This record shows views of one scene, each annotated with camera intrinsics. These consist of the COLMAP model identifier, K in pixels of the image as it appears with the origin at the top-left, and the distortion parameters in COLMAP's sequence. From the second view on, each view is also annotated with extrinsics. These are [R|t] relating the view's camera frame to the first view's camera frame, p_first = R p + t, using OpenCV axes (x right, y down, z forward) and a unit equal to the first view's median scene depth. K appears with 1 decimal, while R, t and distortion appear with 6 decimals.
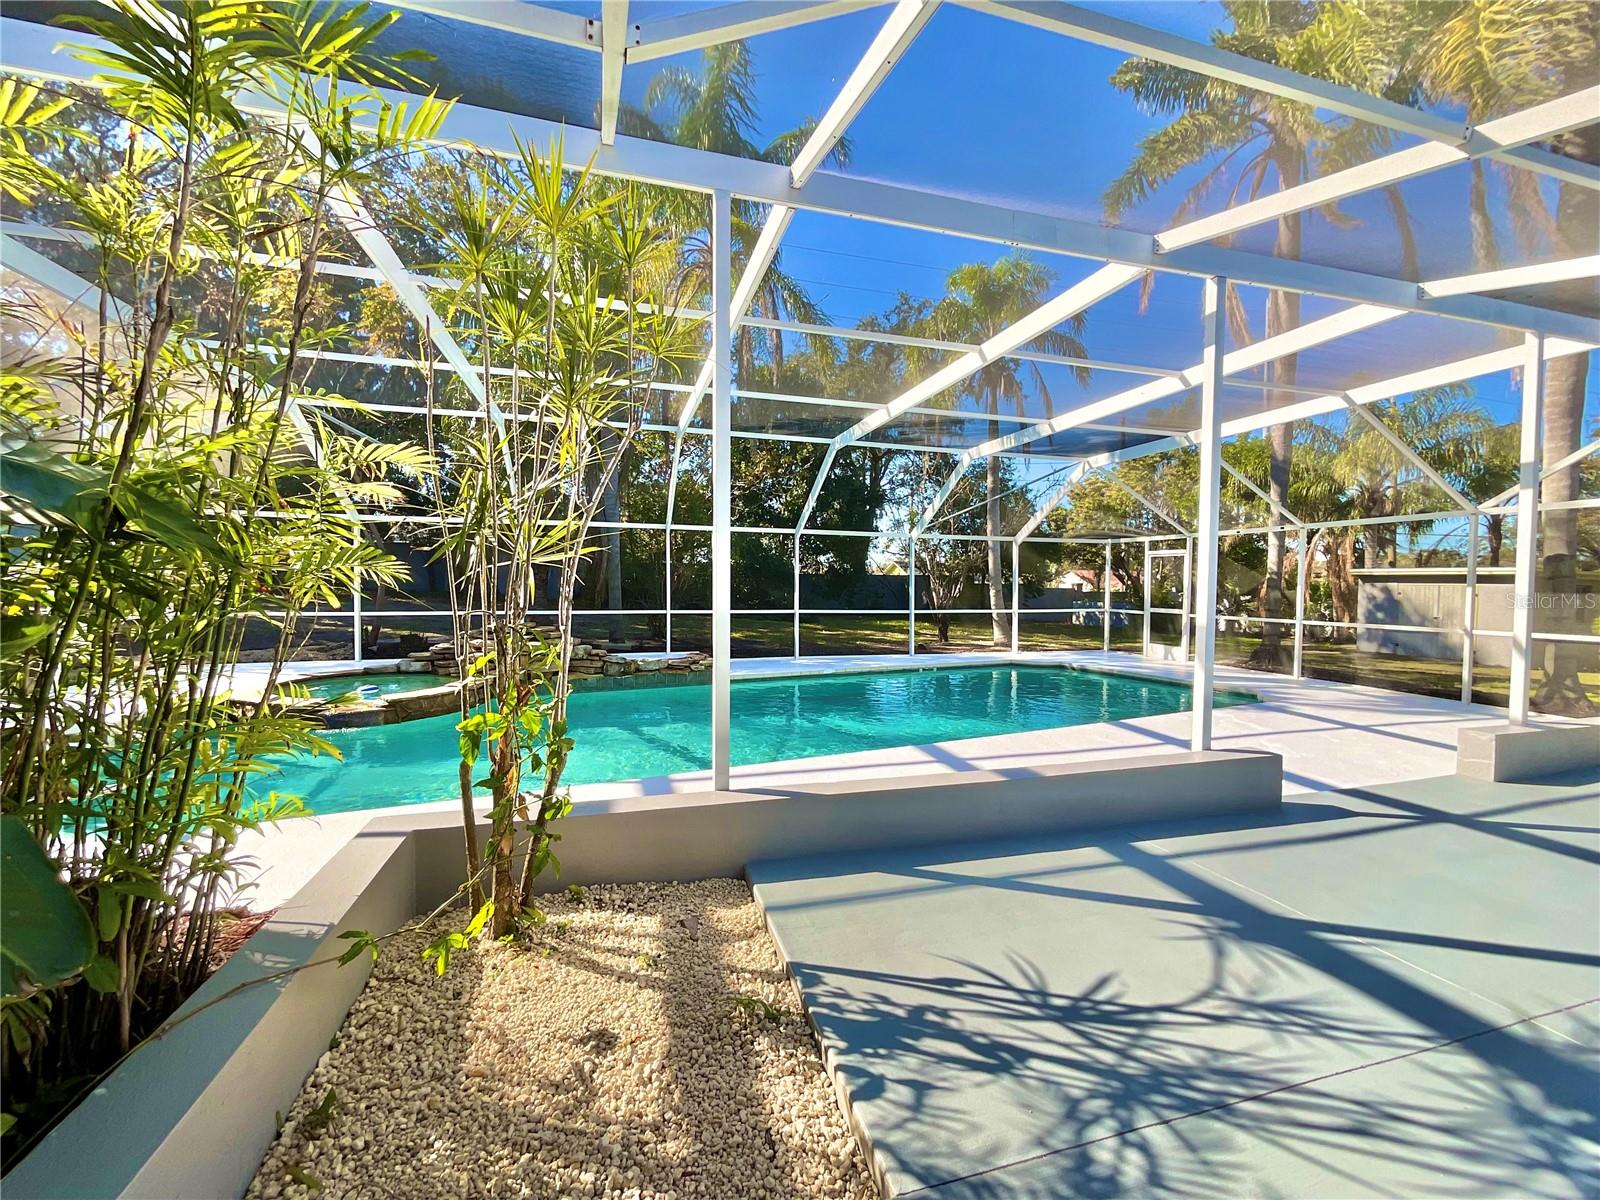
lens RADIAL K [[649.0, 0, 803.4], [0, 649.0, 603.3], [0, 0, 1]] dist [-0.001099, 0.000917]
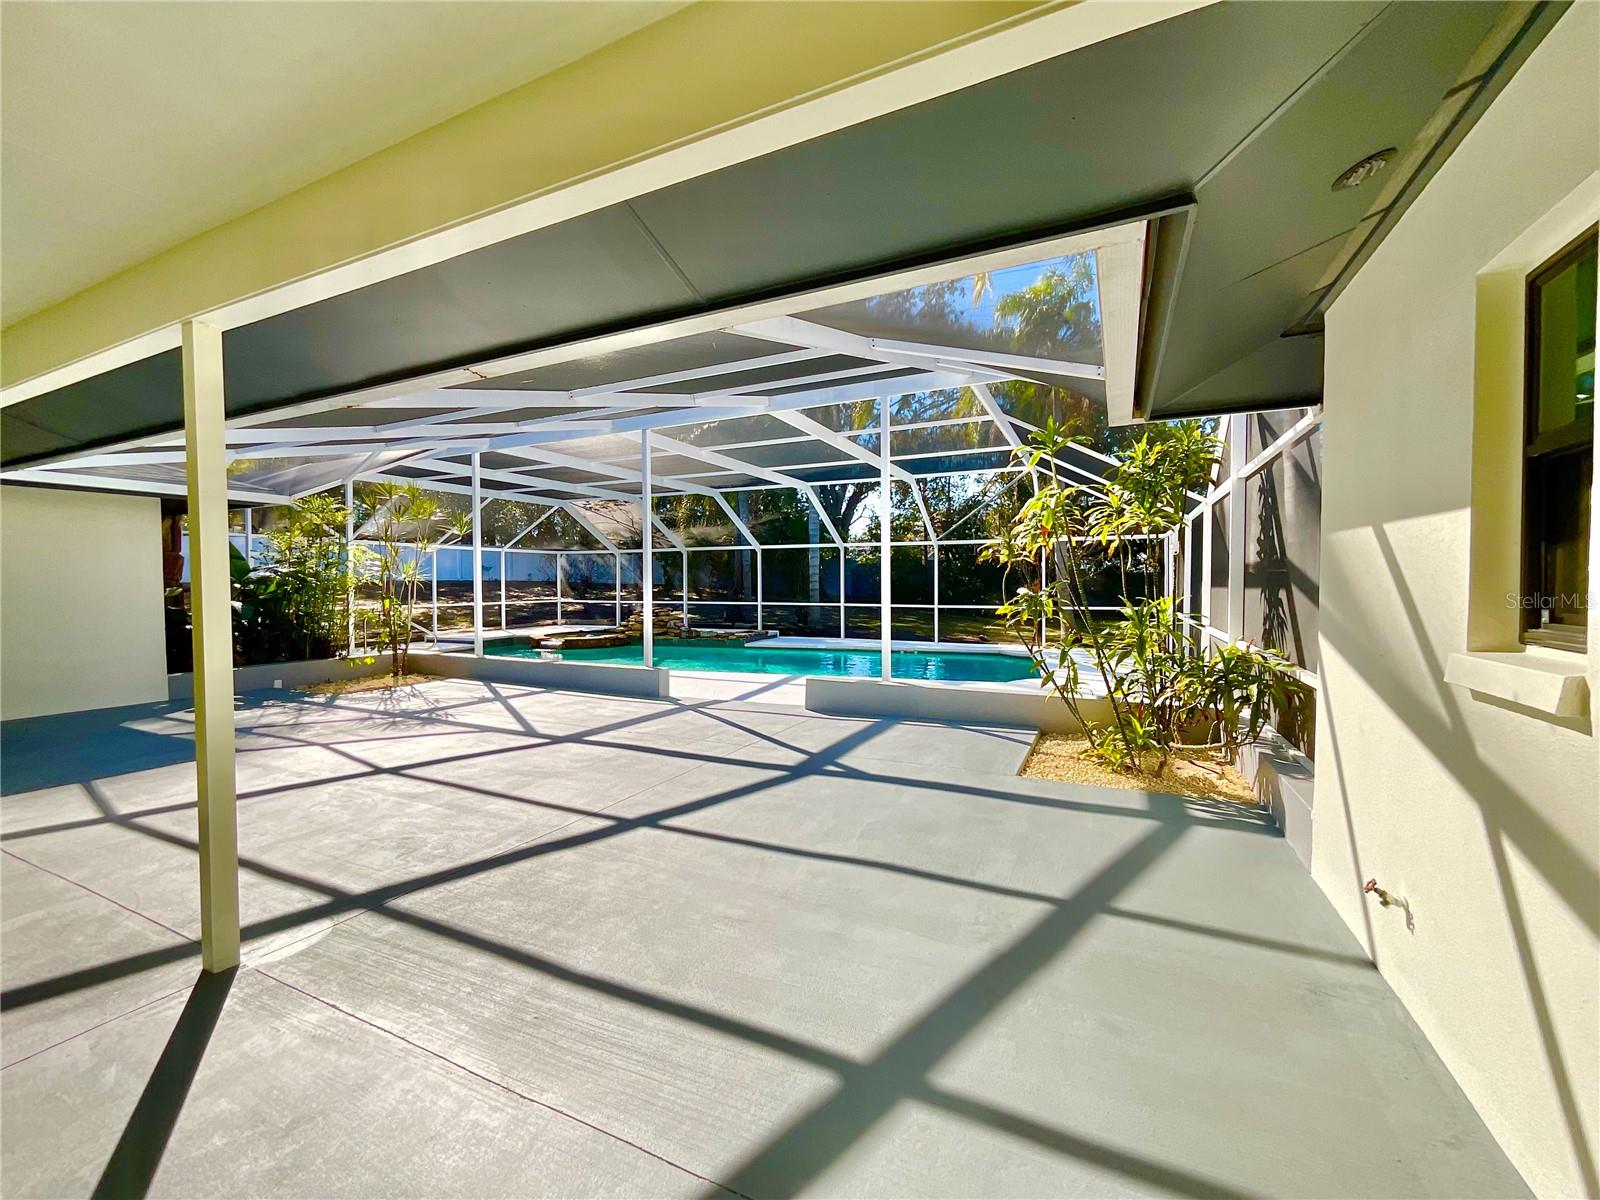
lens RADIAL K [[649.0, 0, 800.9], [0, 649.0, 599.3], [0, 0, 1]] dist [-0.001099, 0.000917]
pose [[0.744394, 0.008036, -0.667692, 0.708815], [-0.012367, 0.999922, -0.001754, 0.004595], [0.667626, 0.009564, 0.744435, -0.047412]]
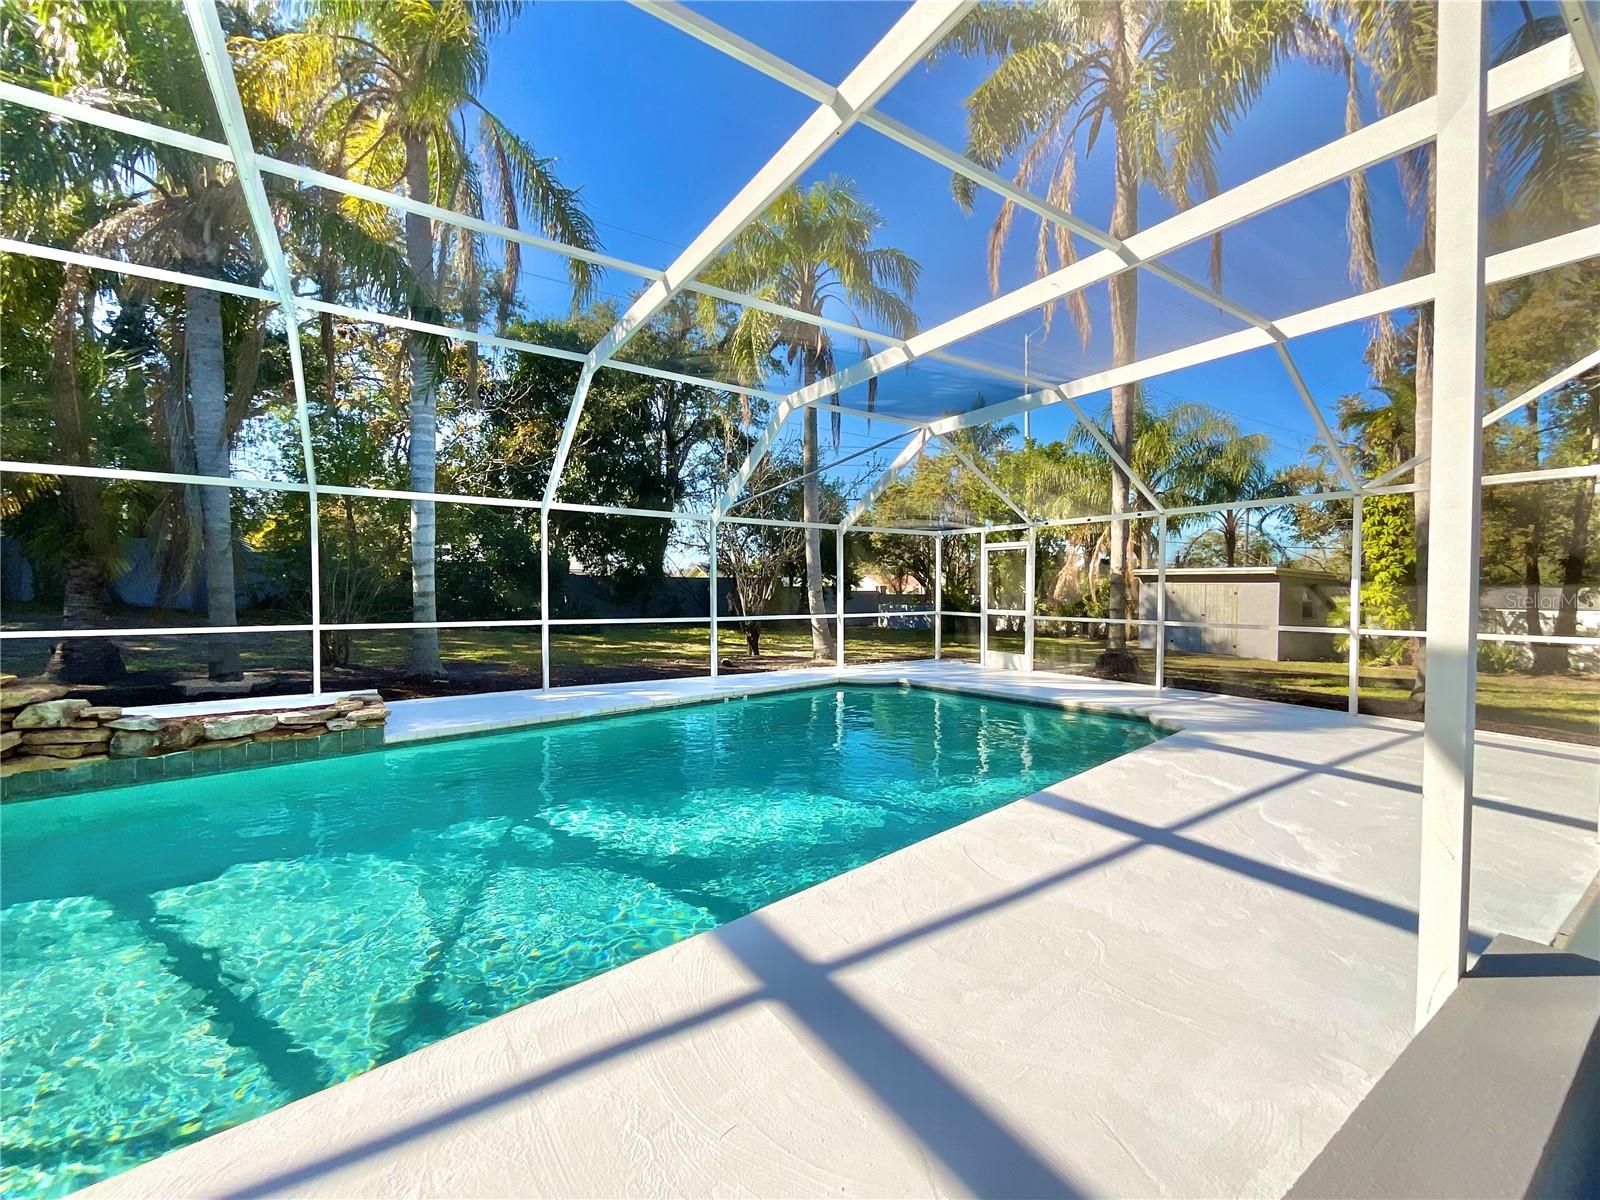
lens RADIAL K [[649.0, 0, 799.8], [0, 649.0, 600.4], [0, 0, 1]] dist [-0.001099, 0.000917]
pose [[0.957247, -0.010655, 0.289075, 0.042206], [0.014430, 0.999836, -0.010929, 0.000653], [-0.288911, 0.014633, 0.957244, 0.231618]]
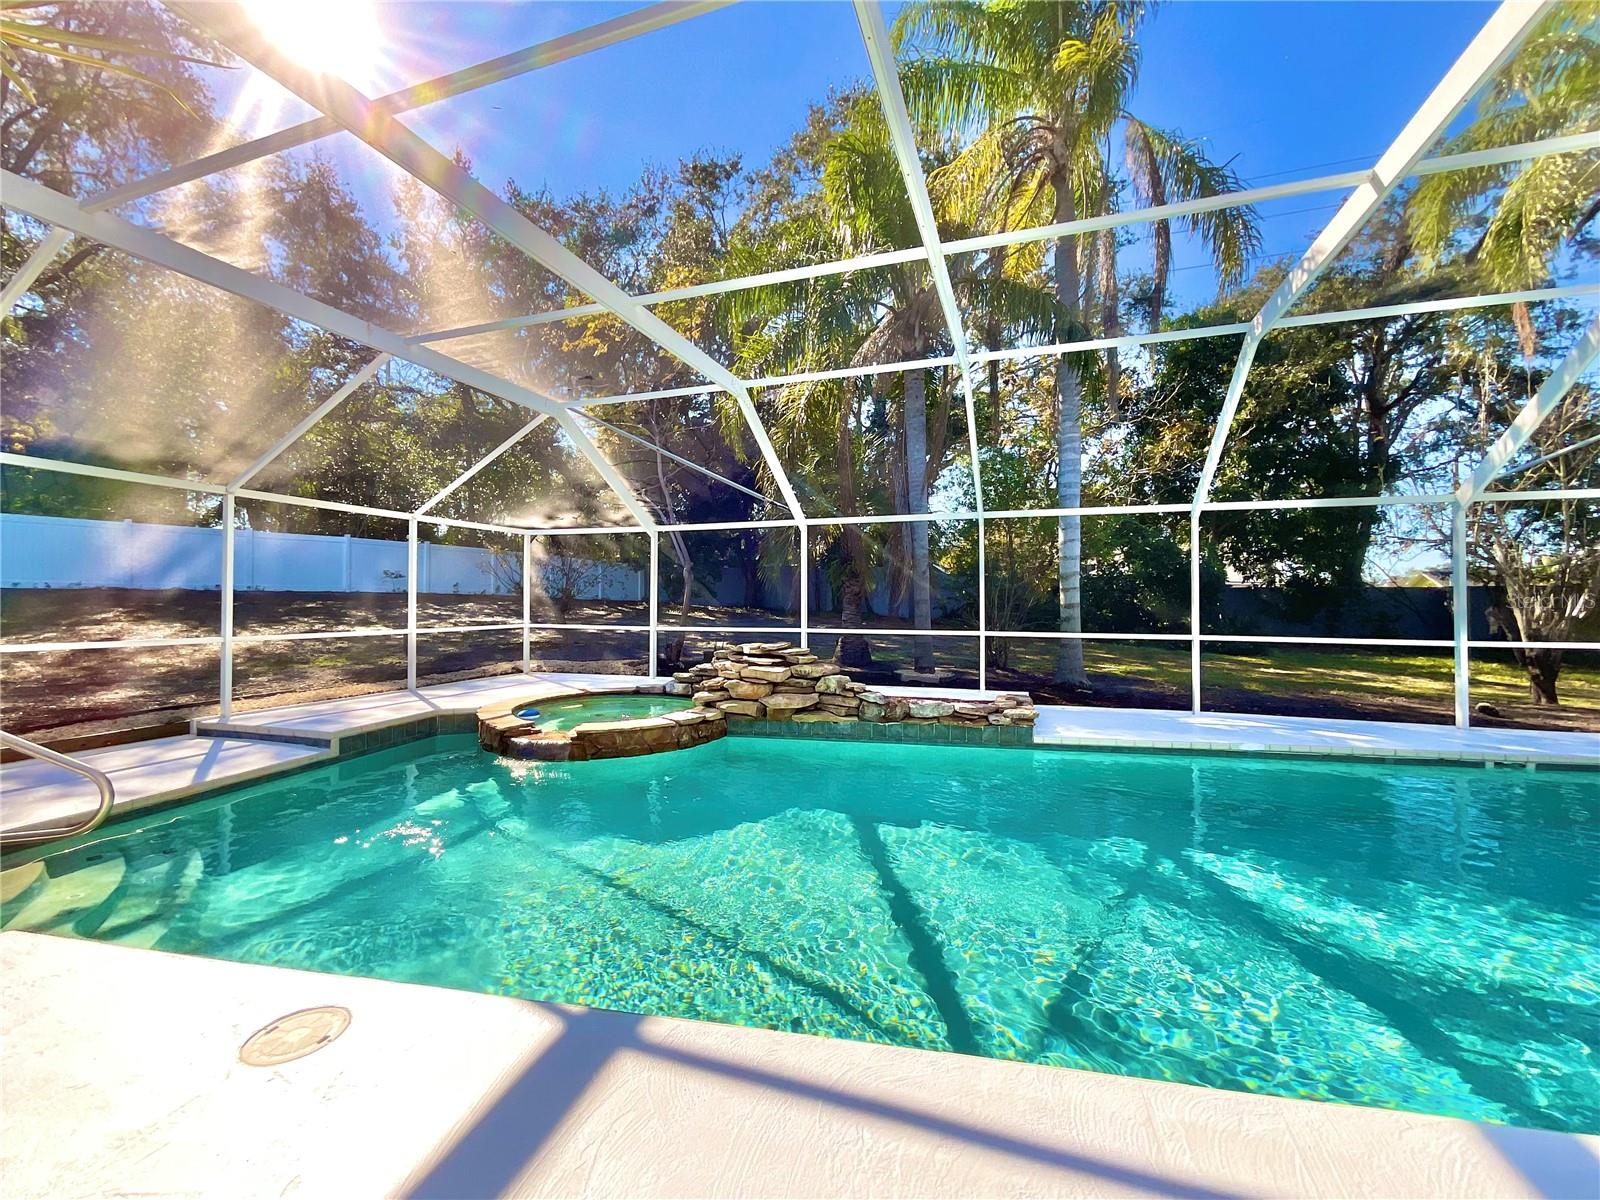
lens RADIAL K [[649.0, 0, 801.6], [0, 649.0, 599.1], [0, 0, 1]] dist [-0.001099, 0.000917]
pose [[0.810459, -0.009609, -0.585716, 0.040728], [-0.014445, 0.999234, -0.036380, 0.003277], [0.585617, 0.037945, 0.809699, 0.246230]]
